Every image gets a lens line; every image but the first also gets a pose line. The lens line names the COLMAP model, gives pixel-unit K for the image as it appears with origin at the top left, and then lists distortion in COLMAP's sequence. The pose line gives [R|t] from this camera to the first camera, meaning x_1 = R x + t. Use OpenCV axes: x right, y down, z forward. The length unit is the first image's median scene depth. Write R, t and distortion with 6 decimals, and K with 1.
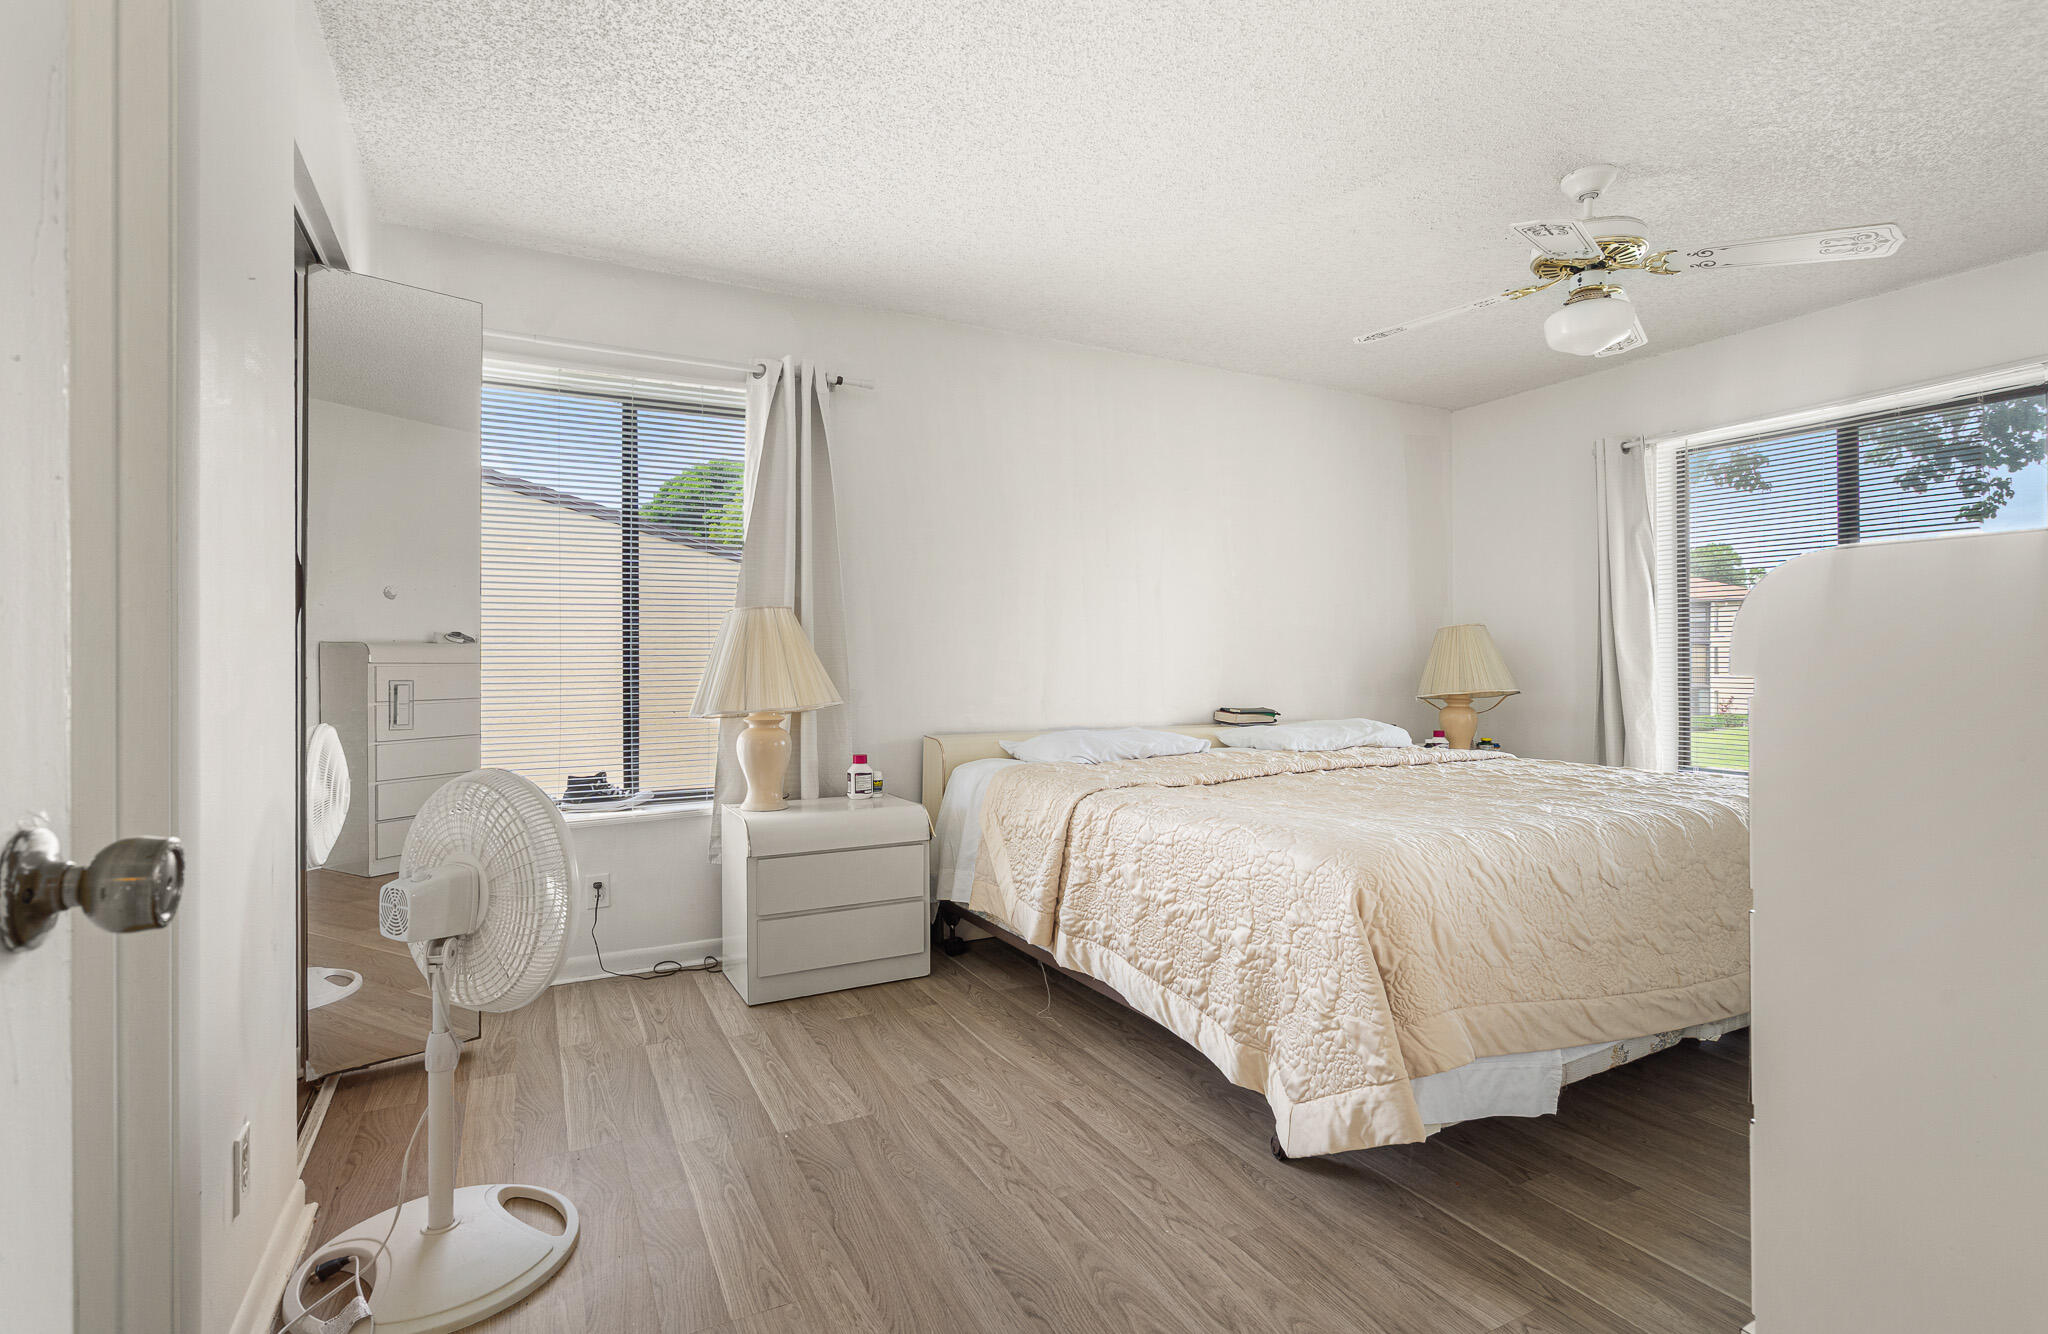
lens RADIAL K [[915.2, 0, 1020.2], [0, 915.2, 665.8], [0, 0, 1]] dist [-0.006883, 0.001735]
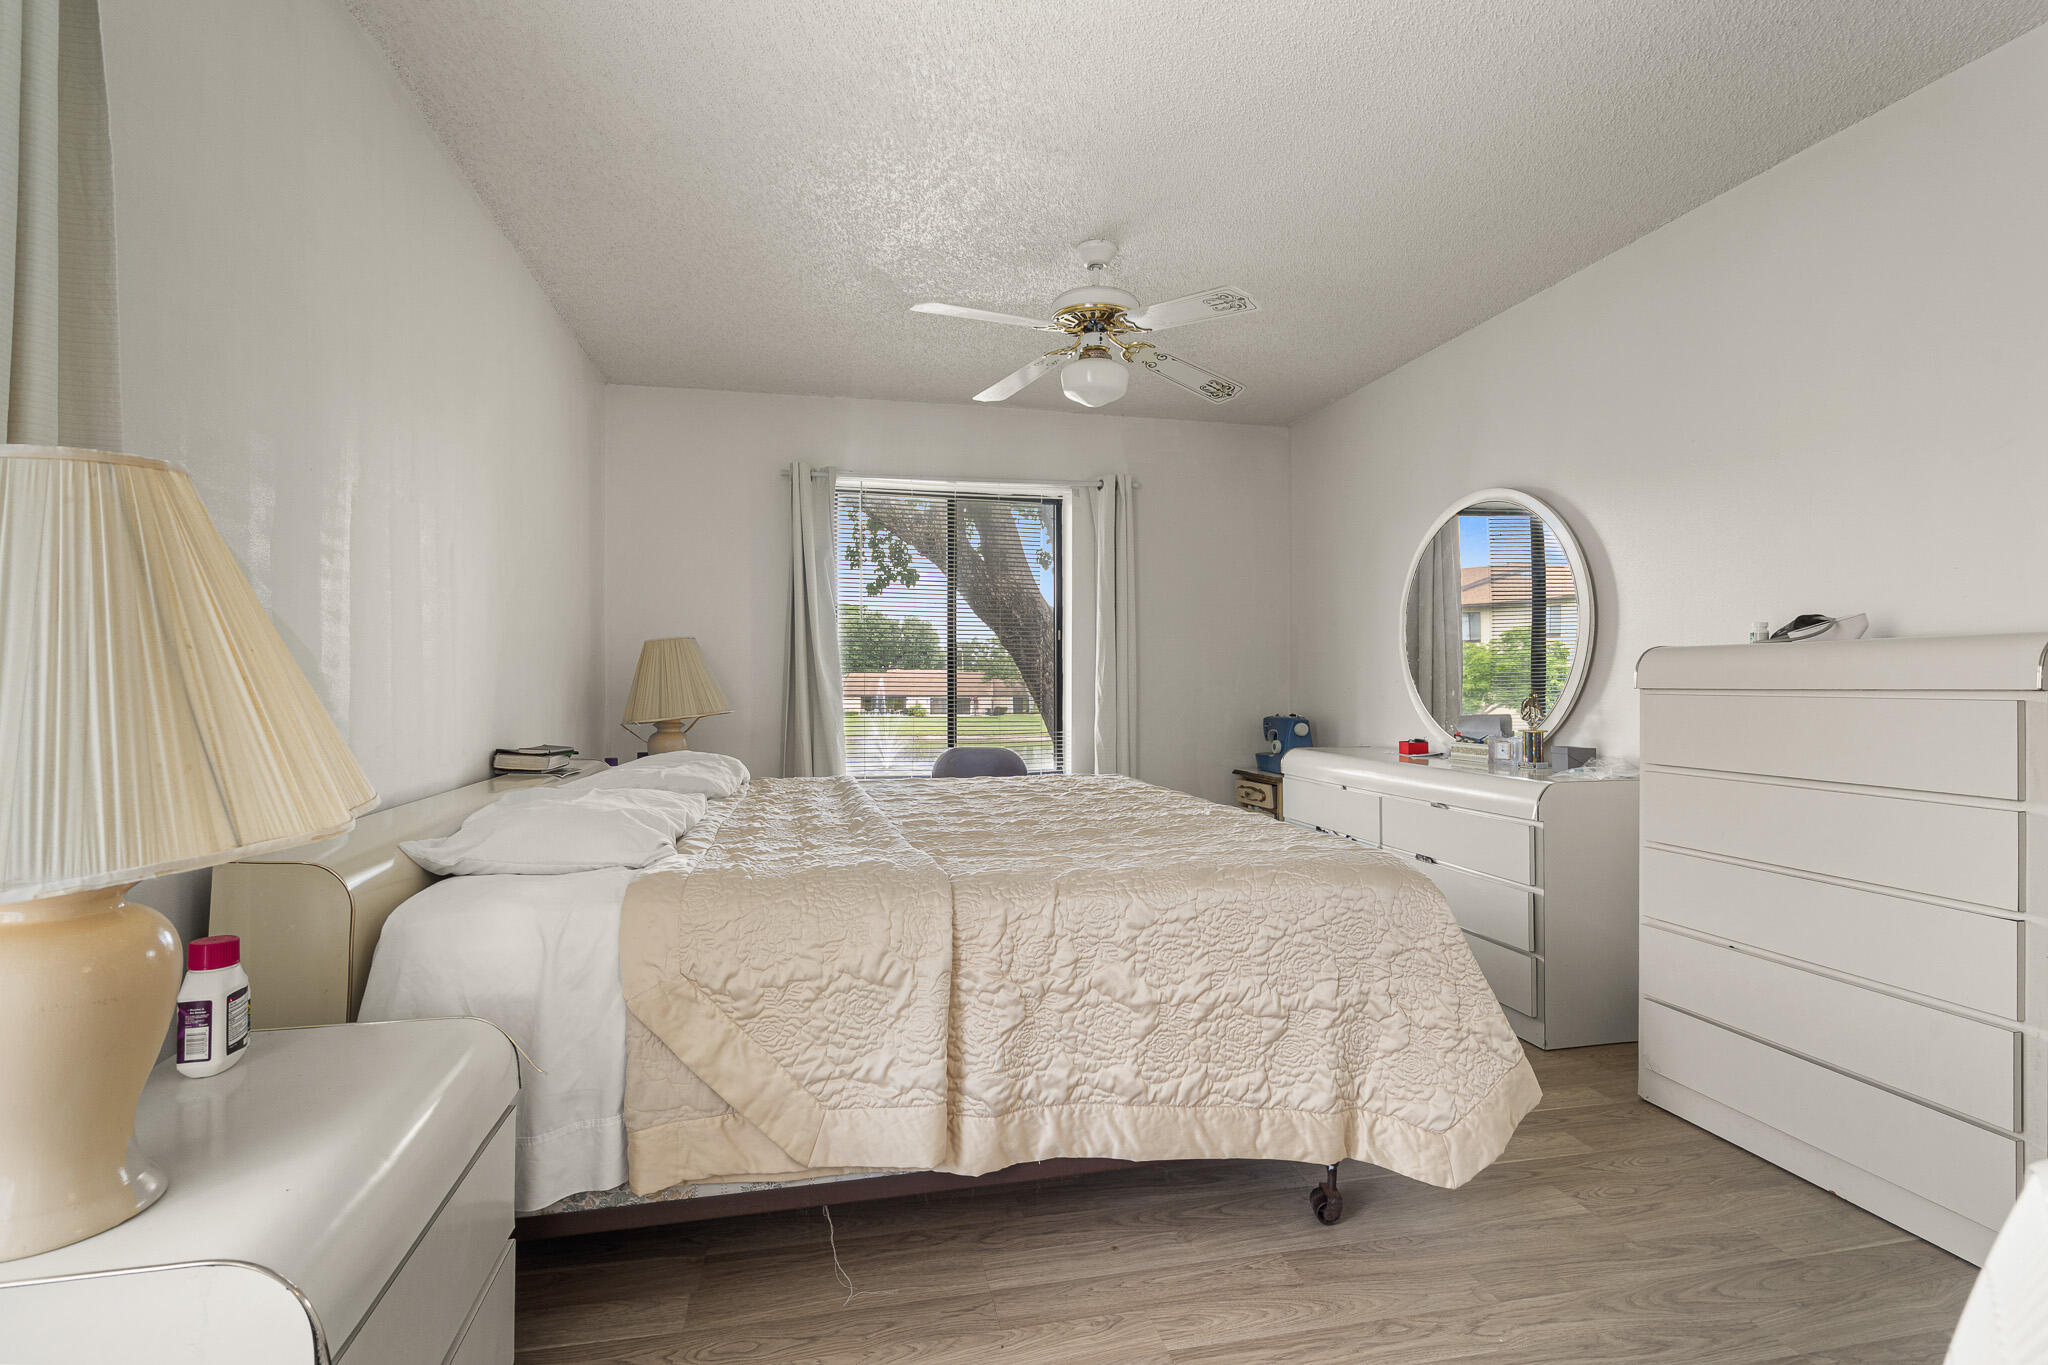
lens RADIAL K [[967.5, 0, 1022.9], [0, 967.5, 686.5], [0, 0, 1]] dist [-0.000601, 0.000015]
pose [[0.282119, 0.001409, 0.959378, -0.592255], [-0.002012, 0.999998, -0.000877, 0.003187], [-0.959377, -0.001683, 0.282122, 0.827035]]
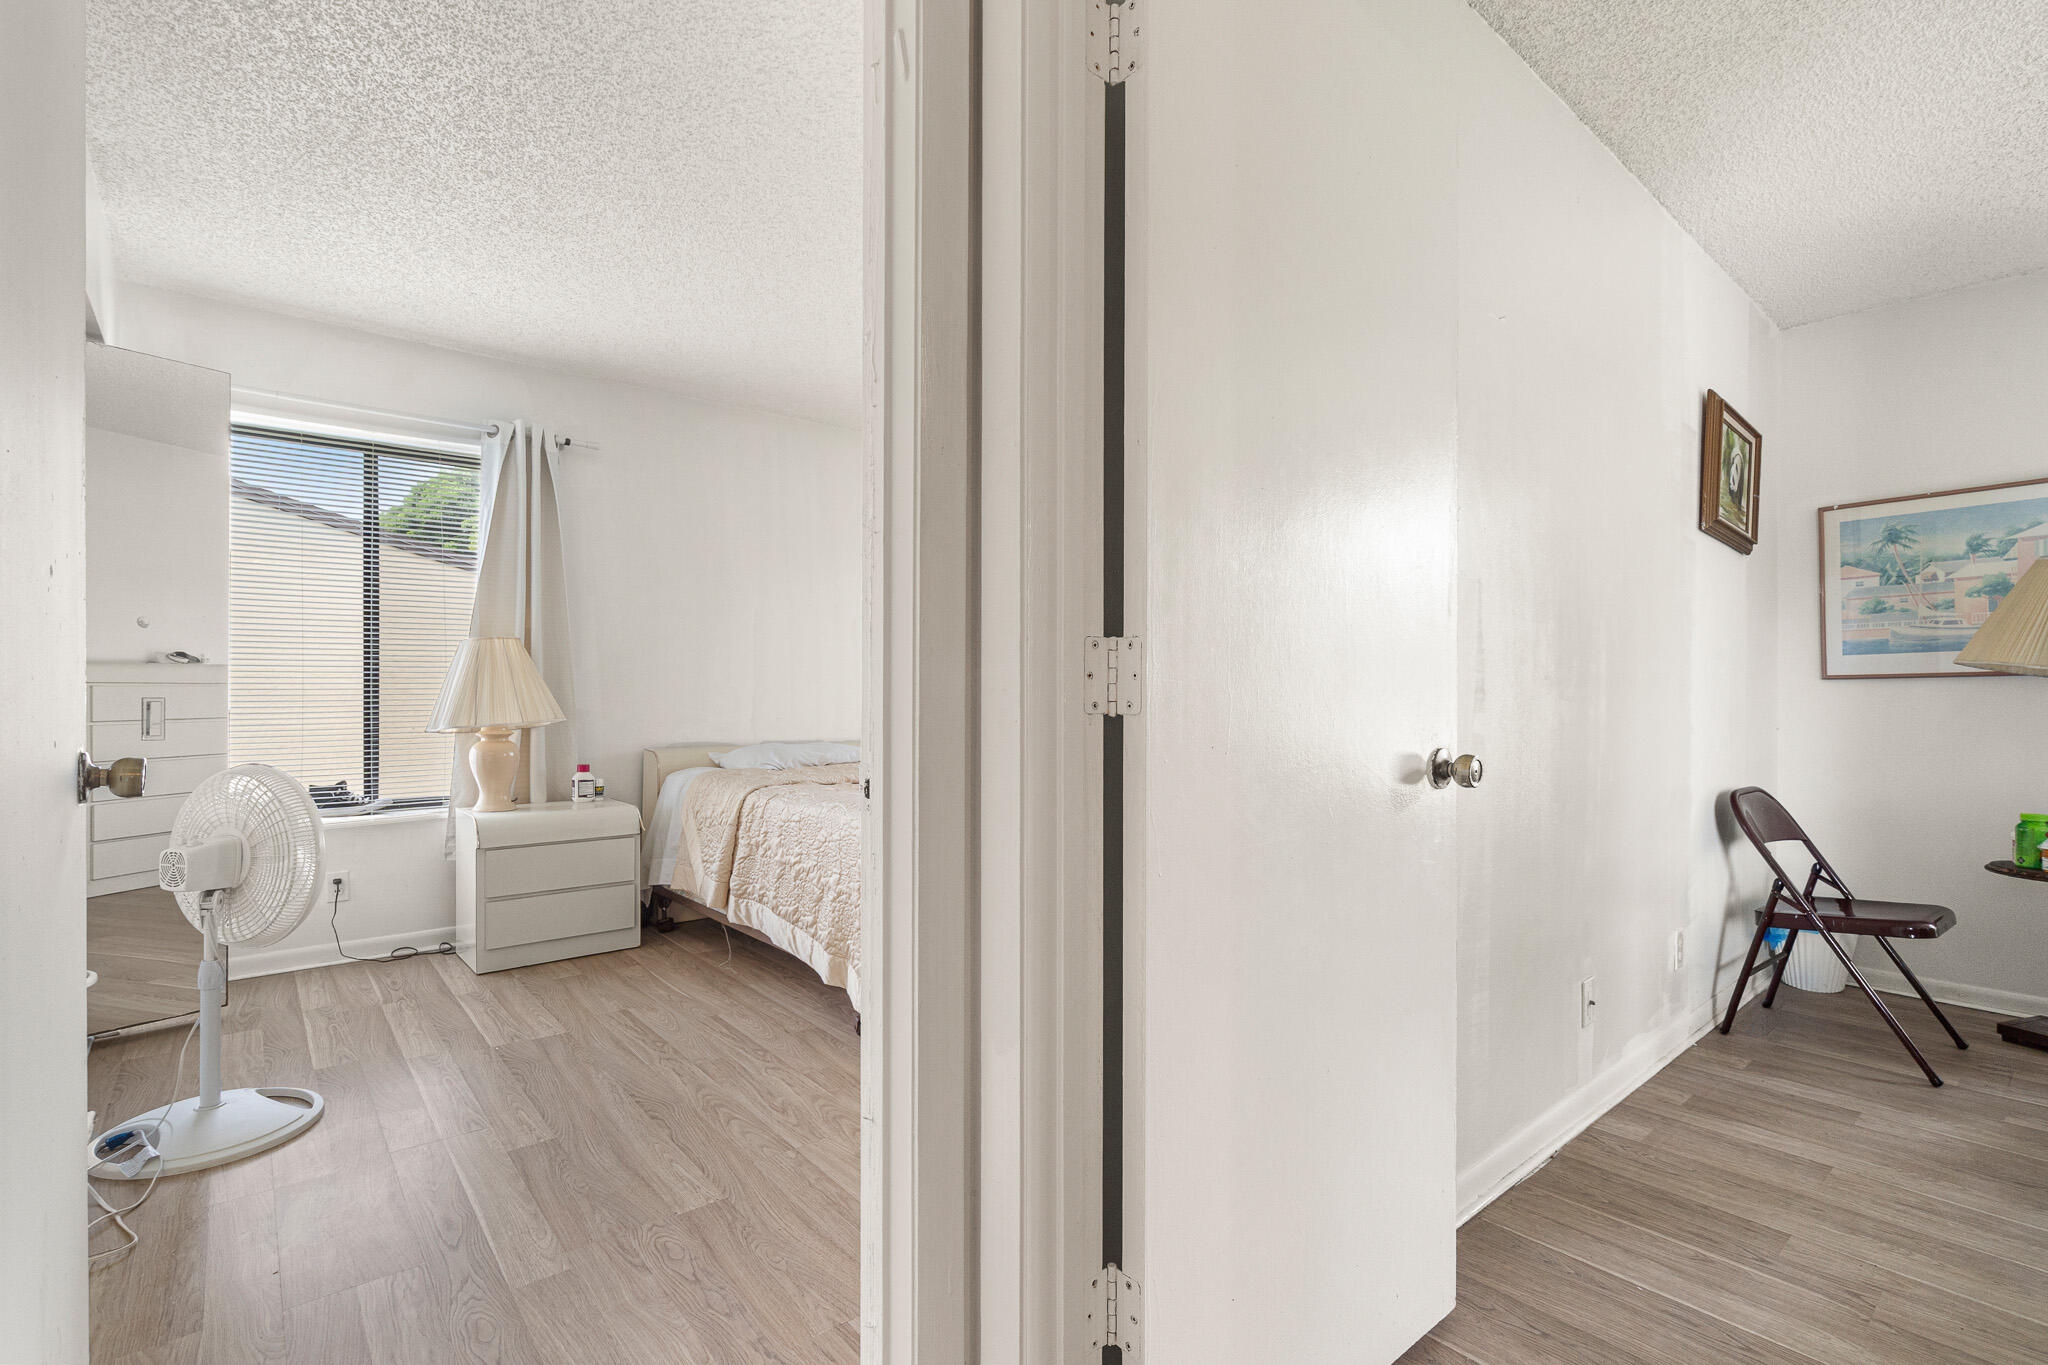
lens RADIAL K [[967.5, 0, 985.2], [0, 967.5, 702.1], [0, 0, 1]] dist [-0.000601, 0.000015]
pose [[0.987099, 0.007252, 0.159948, 0.187572], [-0.008880, 0.999916, 0.009464, 0.001210], [-0.159866, -0.010762, 0.987080, -0.425011]]
